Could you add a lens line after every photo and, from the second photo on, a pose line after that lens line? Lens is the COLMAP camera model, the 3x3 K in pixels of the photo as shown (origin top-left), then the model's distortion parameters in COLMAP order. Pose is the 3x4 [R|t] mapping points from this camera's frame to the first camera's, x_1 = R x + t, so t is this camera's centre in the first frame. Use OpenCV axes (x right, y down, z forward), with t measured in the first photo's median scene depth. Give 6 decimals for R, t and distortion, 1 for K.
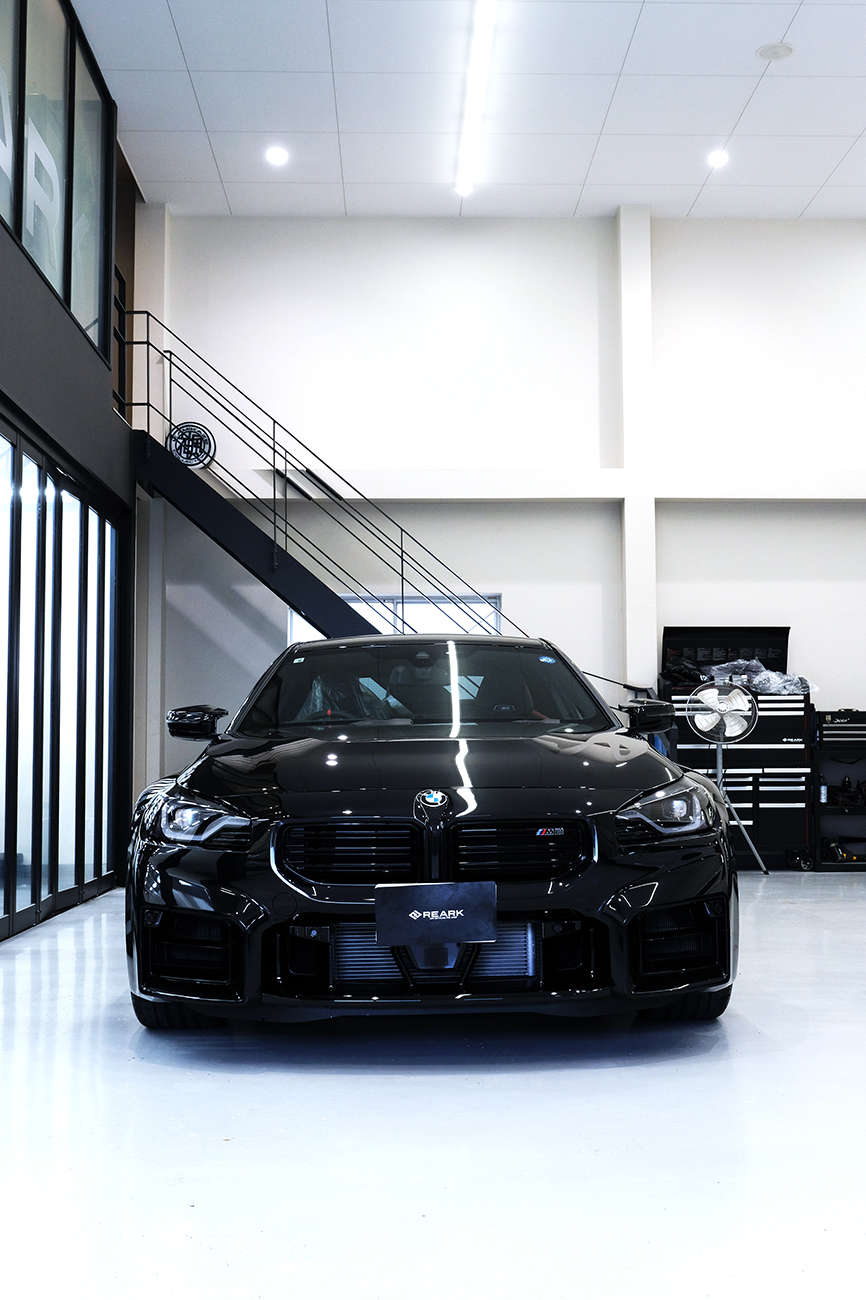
lens RADIAL K [[1438.2, 0, 433.0], [0, 1438.2, 650.0], [0, 0, 1]] dist [0.003204, 0.002101]
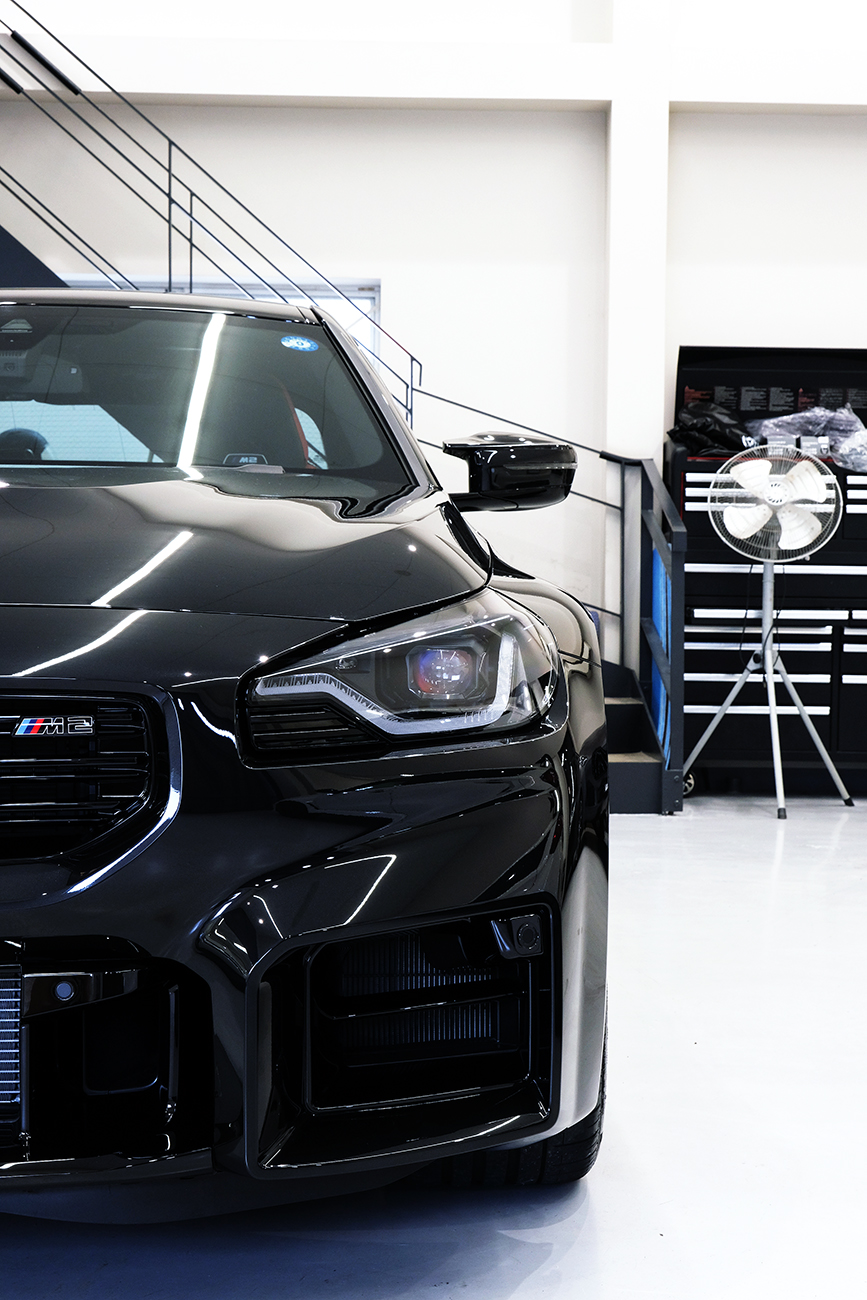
lens RADIAL K [[2168.7, 0, 433.5], [0, 2168.7, 650.0], [0, 0, 1]] dist [0.029754, 0.019902]
pose [[0.999873, 0.015907, -0.000453, 0.073711], [-0.015792, 0.995352, 0.095000, 0.022187], [0.001962, -0.094981, 0.995477, 0.189414]]
